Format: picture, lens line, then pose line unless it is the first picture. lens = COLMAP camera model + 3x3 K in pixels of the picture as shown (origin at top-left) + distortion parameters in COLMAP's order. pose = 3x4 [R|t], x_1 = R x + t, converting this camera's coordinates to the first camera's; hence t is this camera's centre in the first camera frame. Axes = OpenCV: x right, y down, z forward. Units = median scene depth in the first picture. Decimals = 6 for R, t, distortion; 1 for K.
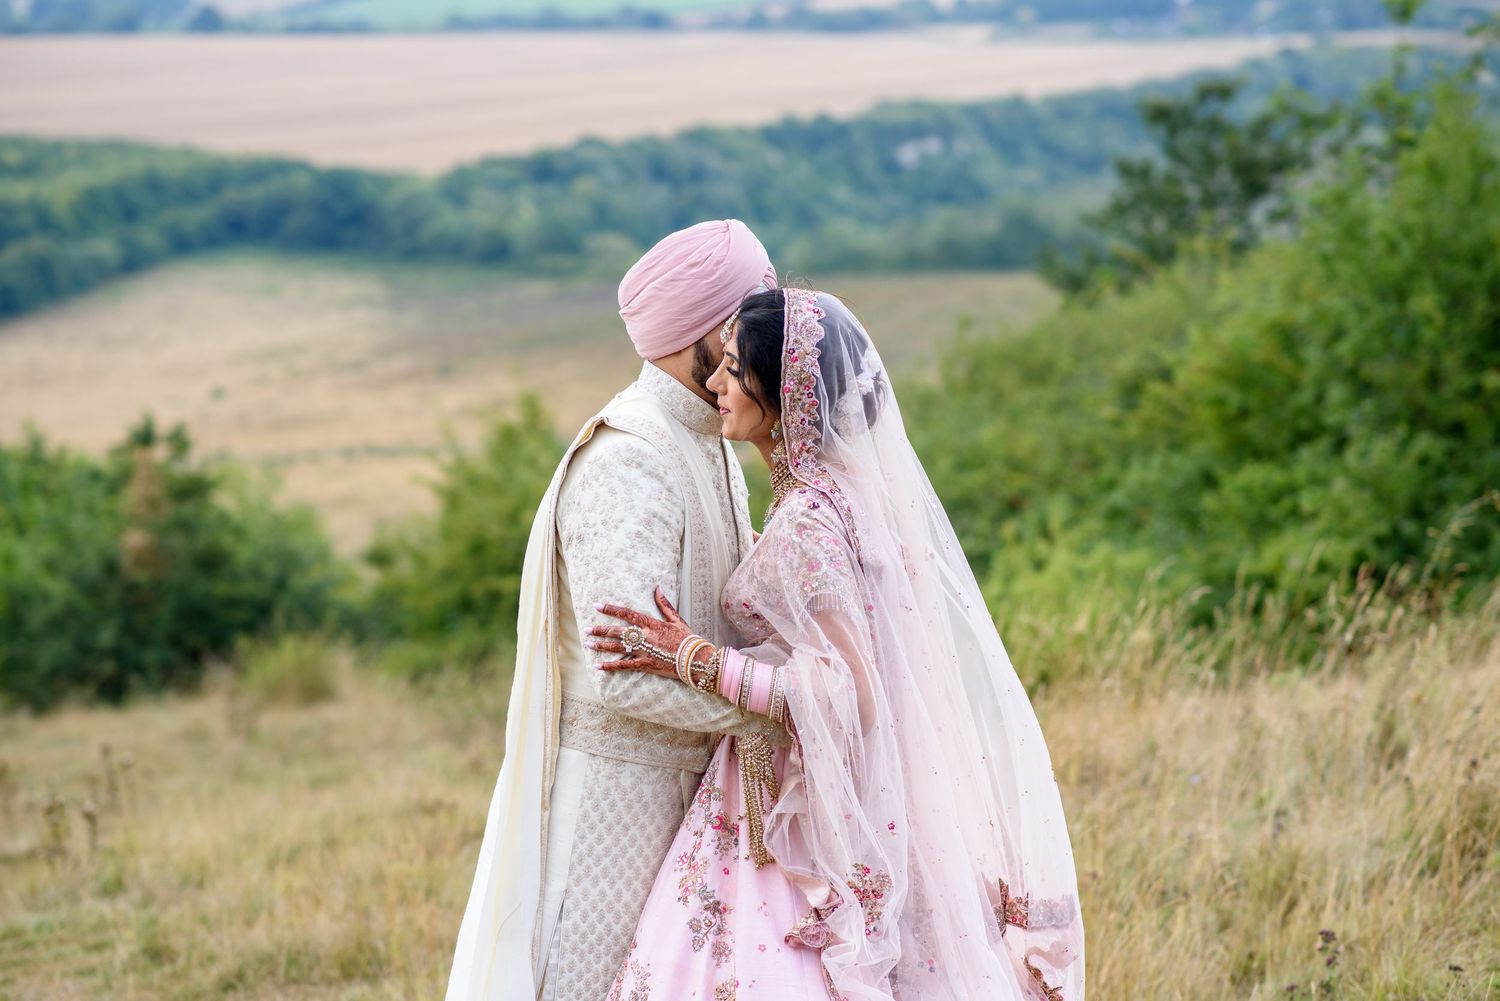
lens RADIAL K [[3647.3, 0, 750.0], [0, 3647.3, 500.5], [0, 0, 1]] dist [-0.033124, 0.043285]
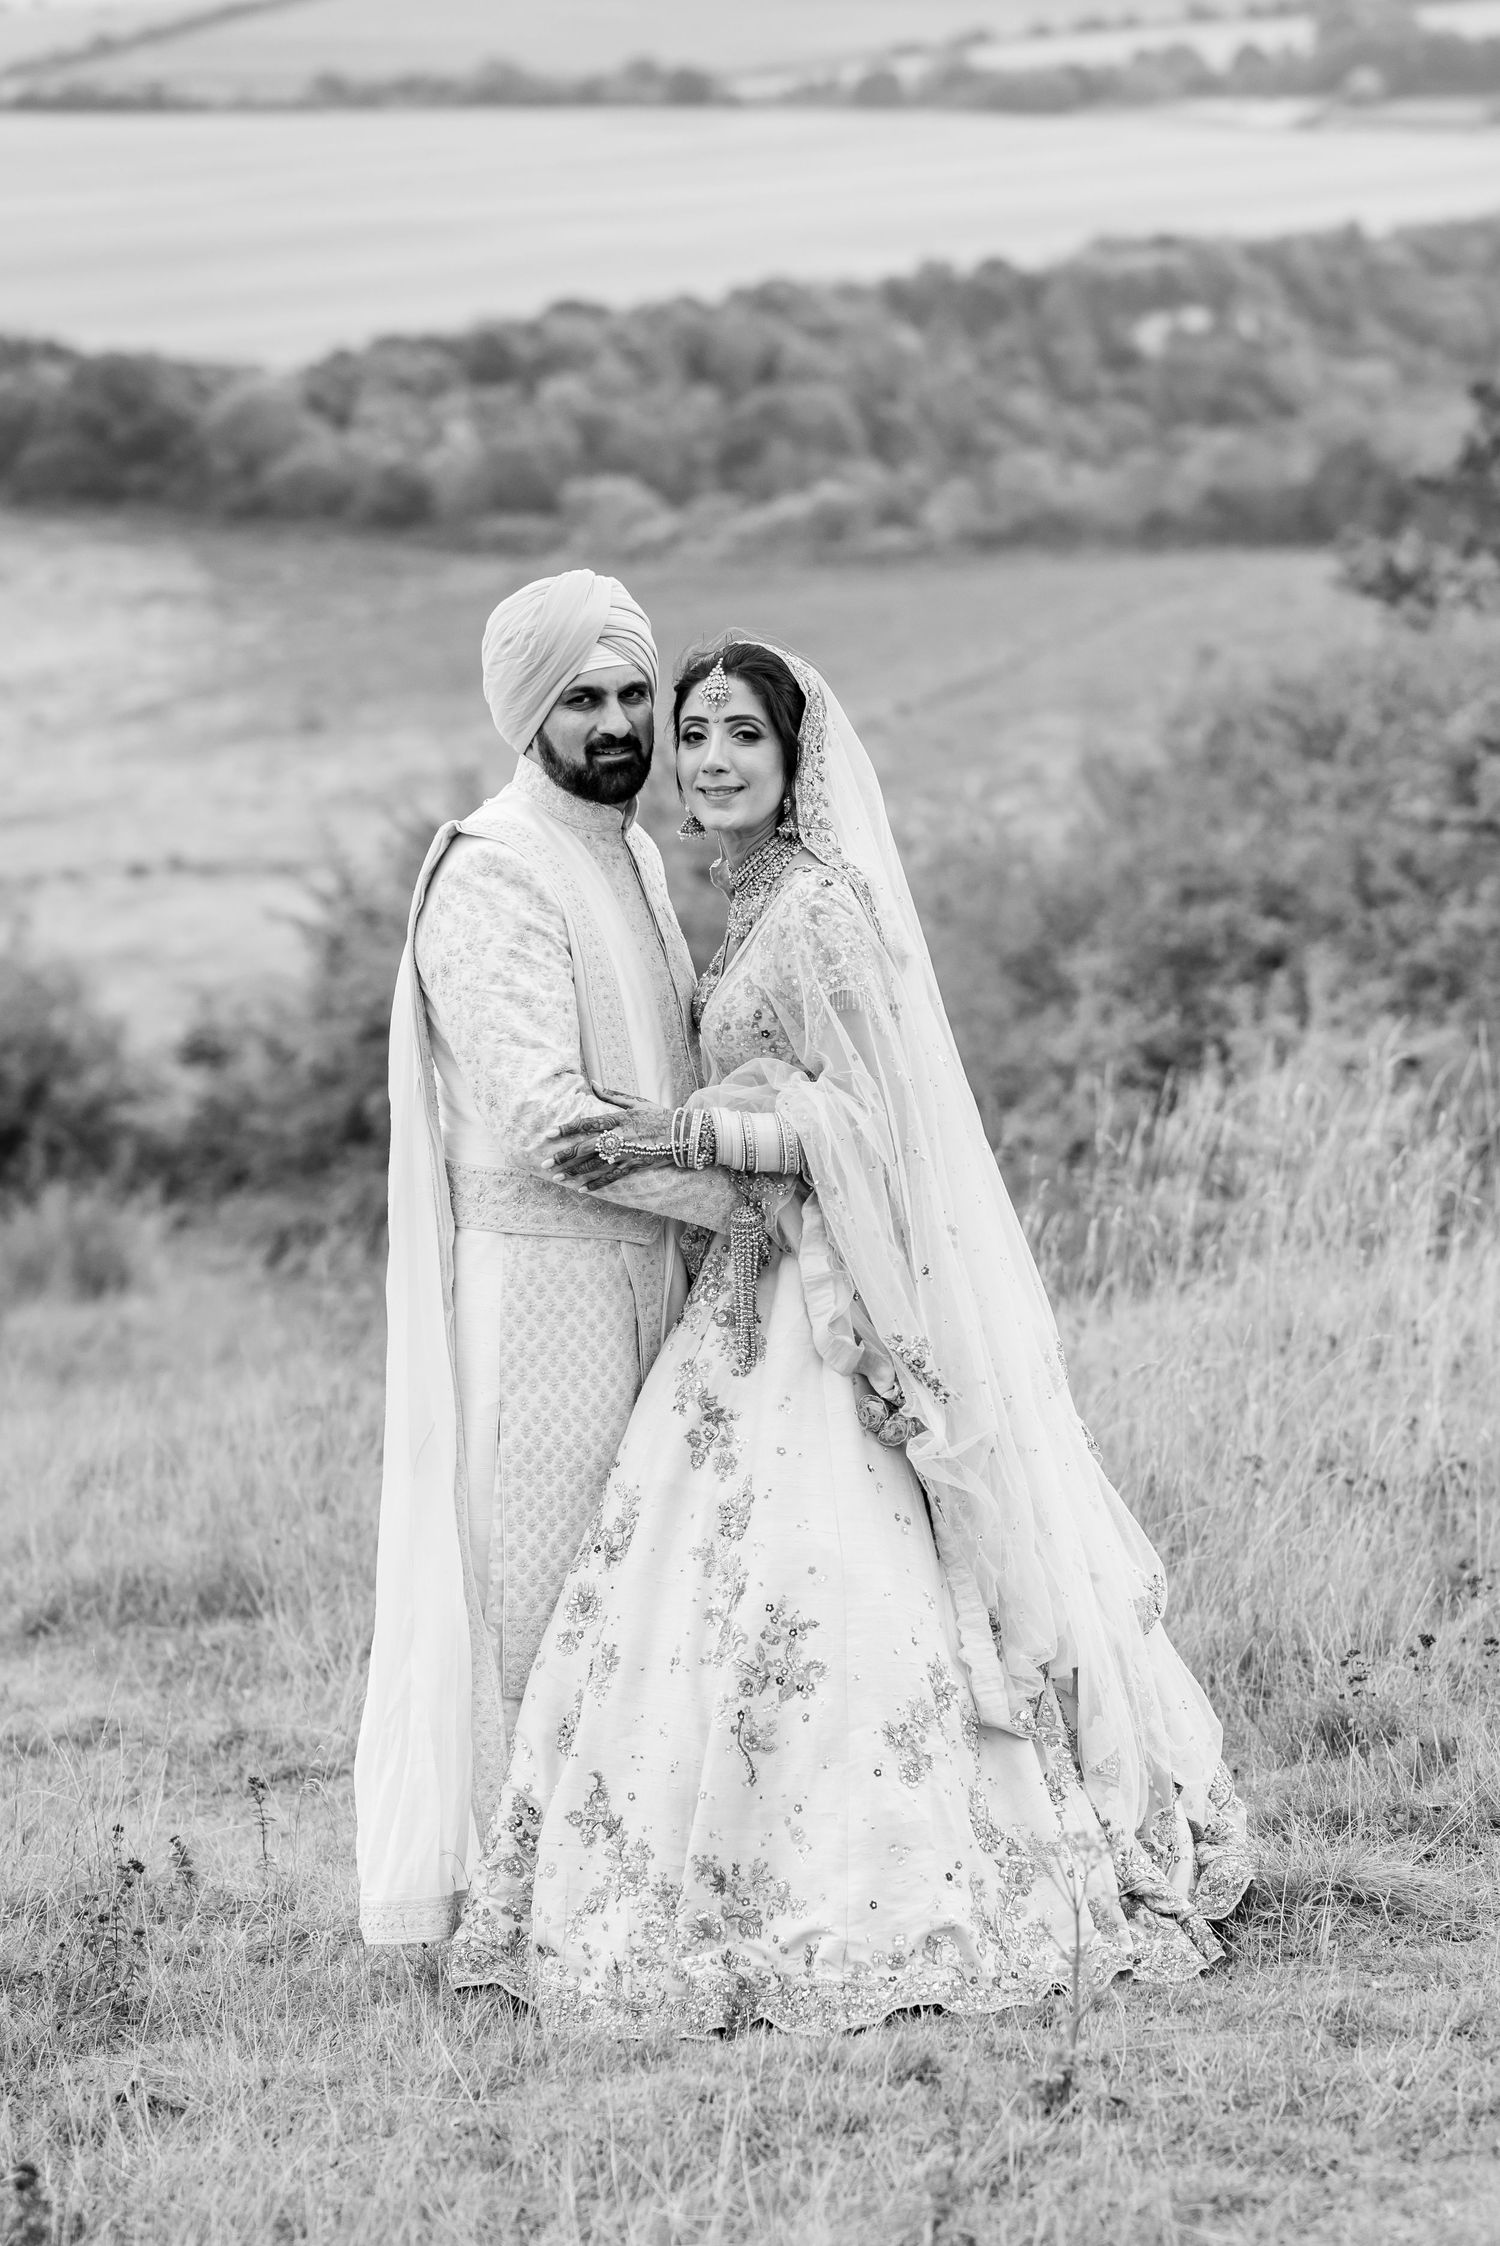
lens RADIAL K [[4639.8, 0, 750.0], [0, 4639.8, 1123.0], [0, 0, 1]] dist [0.023800, 0.122671]
pose [[0.999987, 0.005049, -0.000904, -0.015813], [-0.005006, 0.999078, 0.042631, -0.005293], [0.001119, -0.042626, 0.999090, 0.289462]]
